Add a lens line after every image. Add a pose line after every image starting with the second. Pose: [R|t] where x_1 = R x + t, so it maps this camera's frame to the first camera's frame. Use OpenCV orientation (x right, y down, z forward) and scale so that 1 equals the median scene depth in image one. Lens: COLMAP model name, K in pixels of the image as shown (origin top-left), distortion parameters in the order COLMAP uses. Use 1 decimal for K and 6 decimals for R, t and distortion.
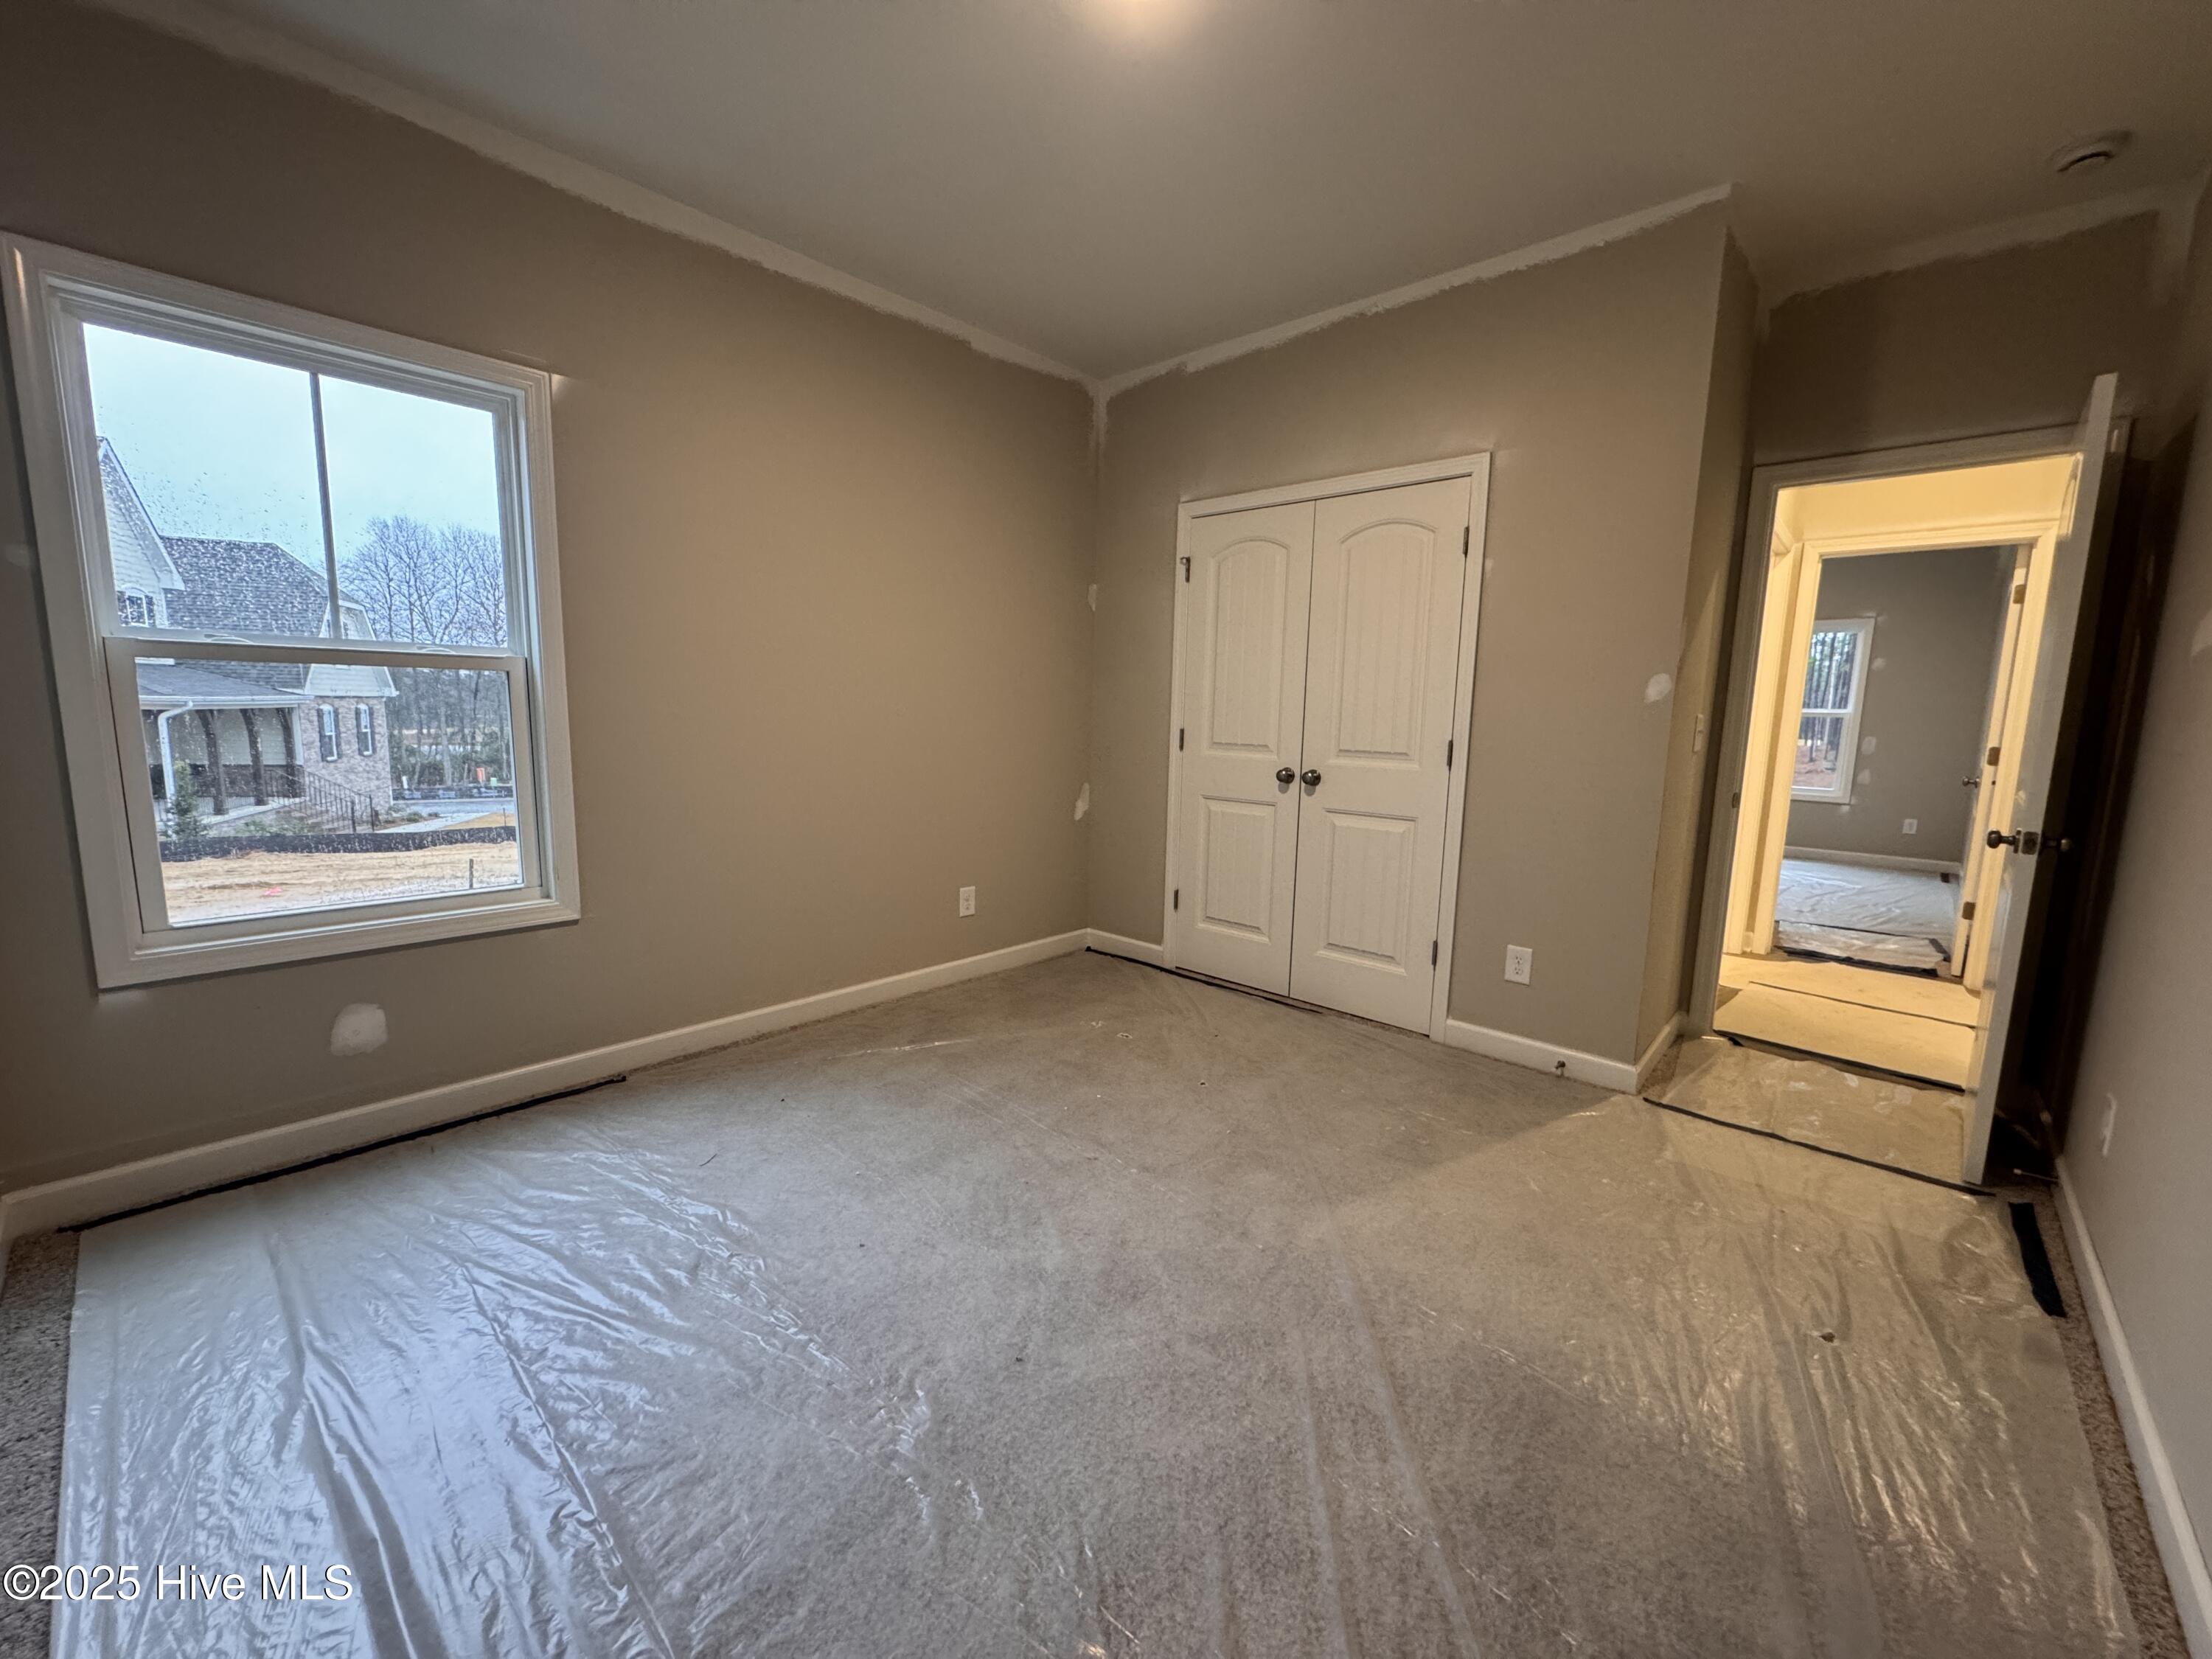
lens RADIAL K [[879.9, 0, 1104.5], [0, 879.9, 826.9], [0, 0, 1]] dist [-0.002377, -0.000473]
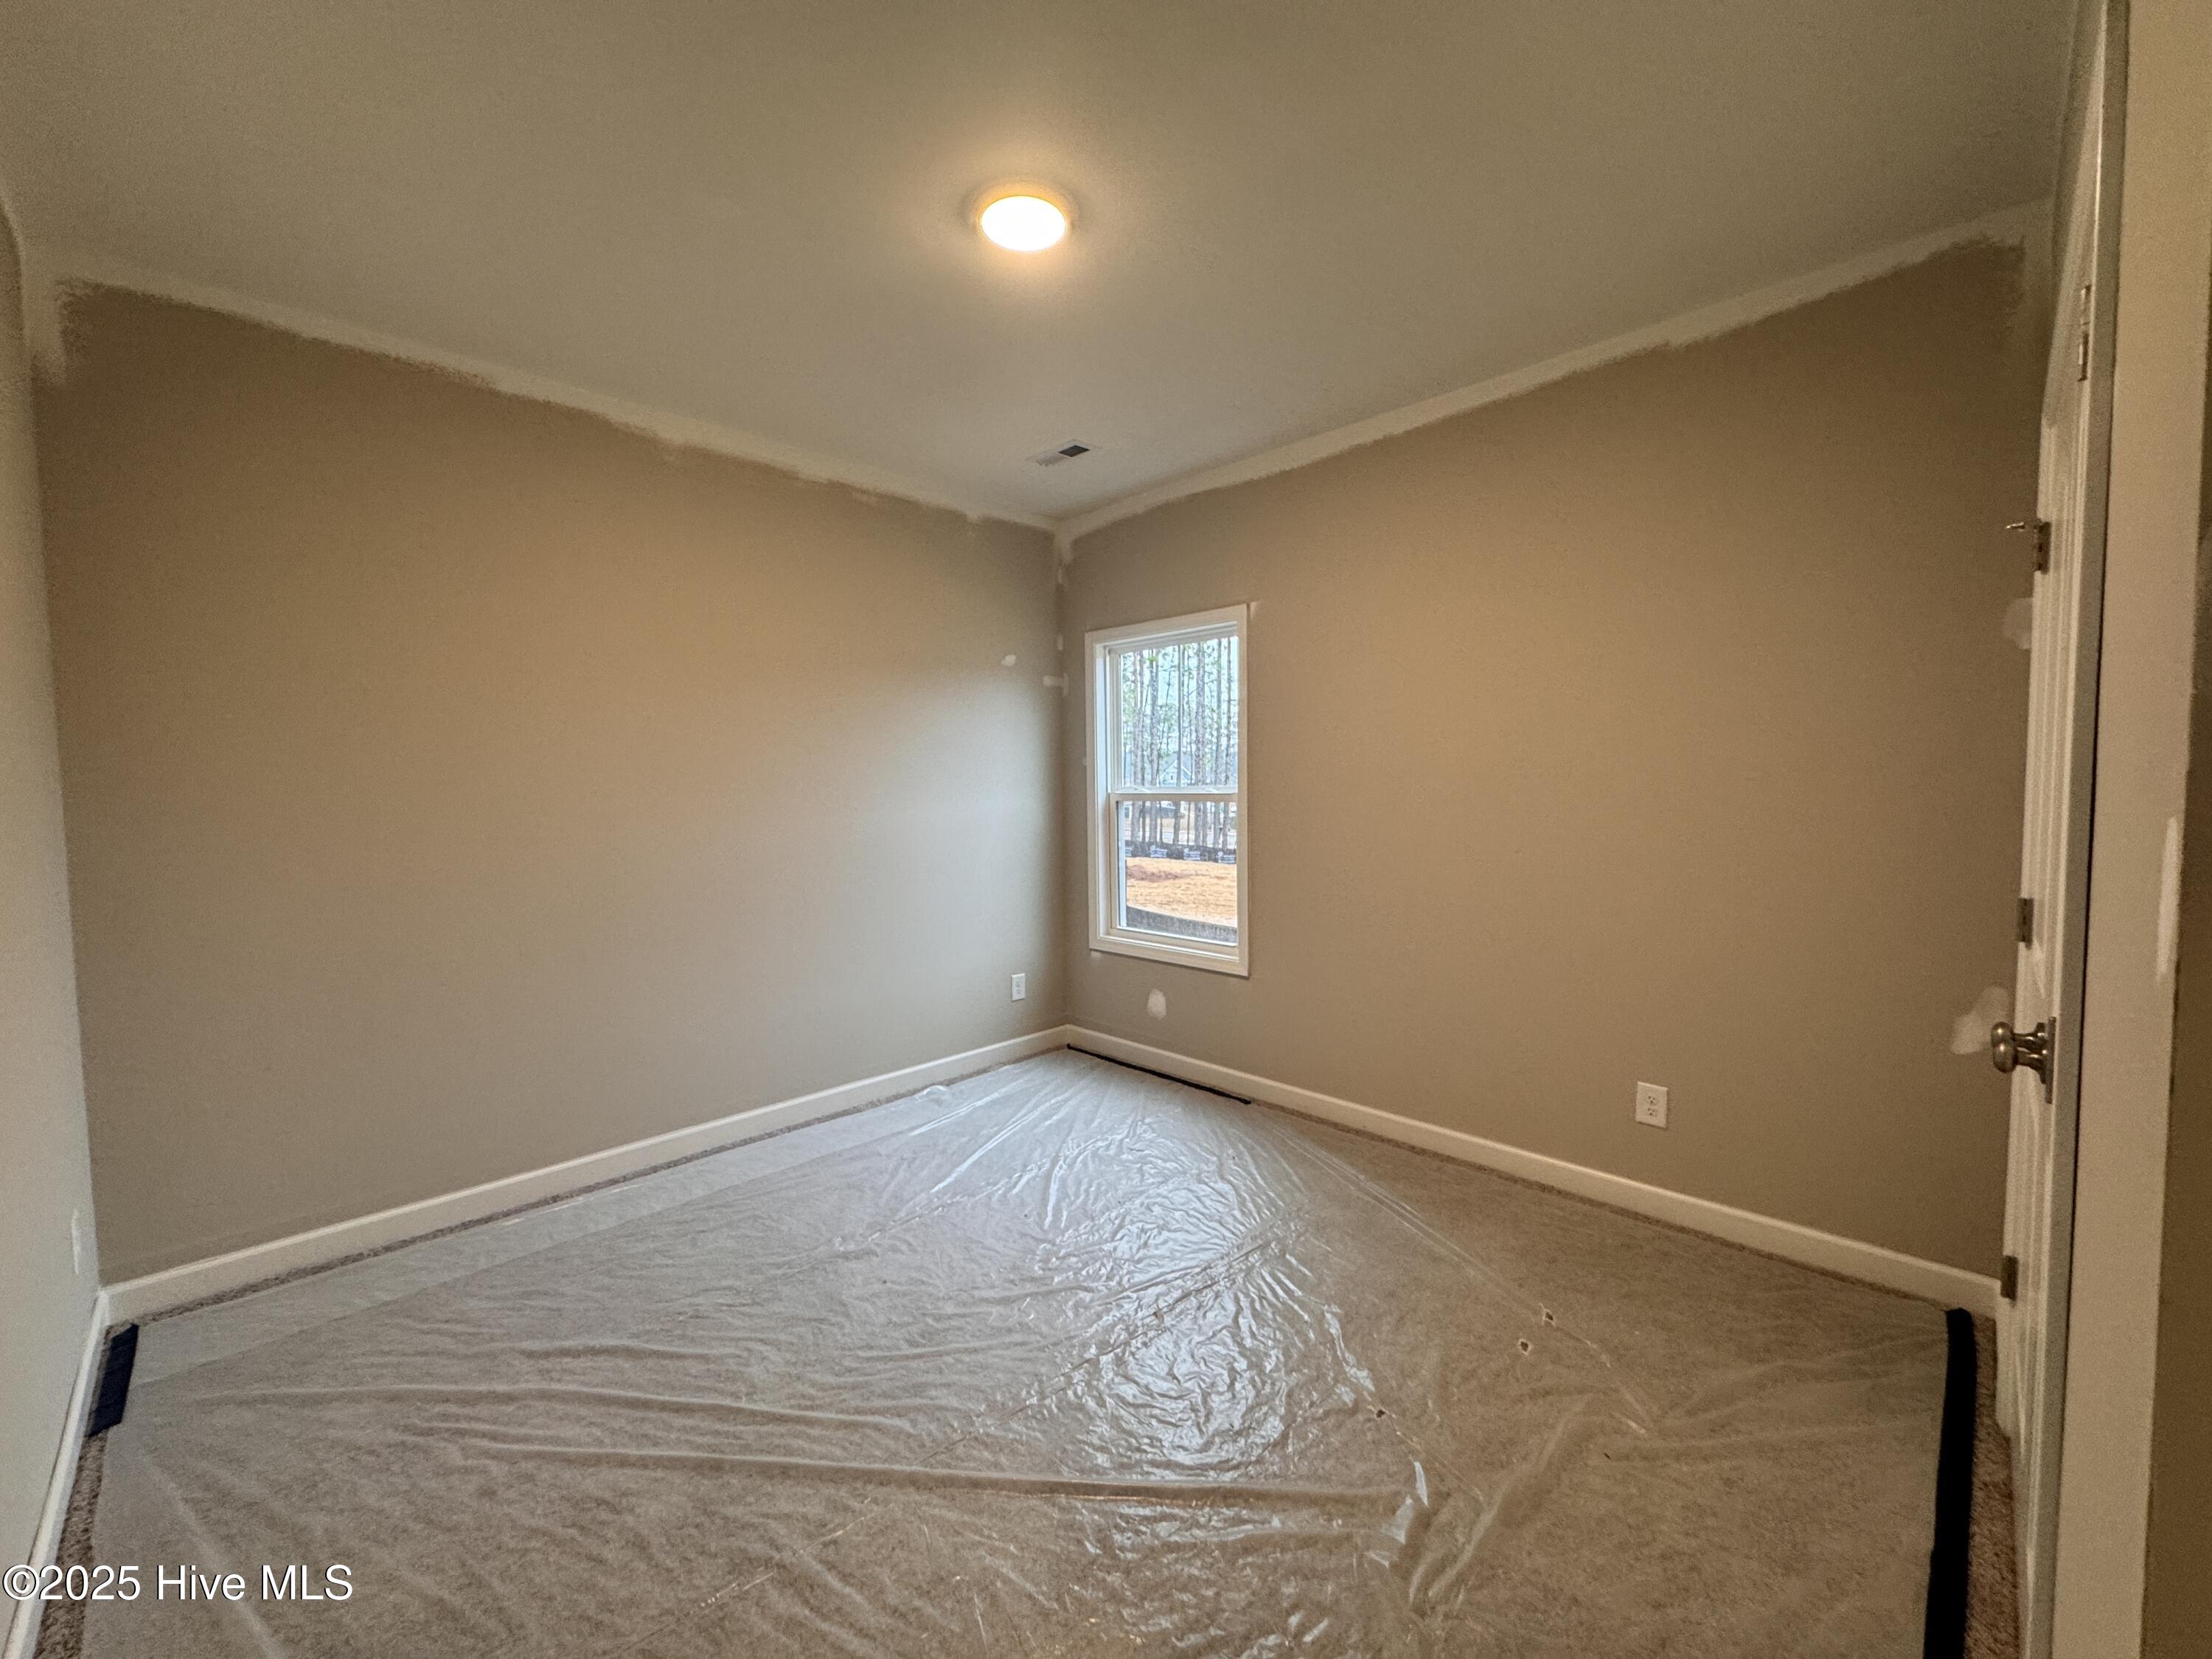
lens RADIAL K [[879.9, 0, 1104.5], [0, 879.9, 826.9], [0, 0, 1]] dist [-0.002377, -0.000473]
pose [[-0.051044, 0.026817, -0.998336, 0.666029], [-0.126418, 0.991425, 0.033095, -0.122887], [0.990663, 0.127897, -0.047217, 0.668275]]
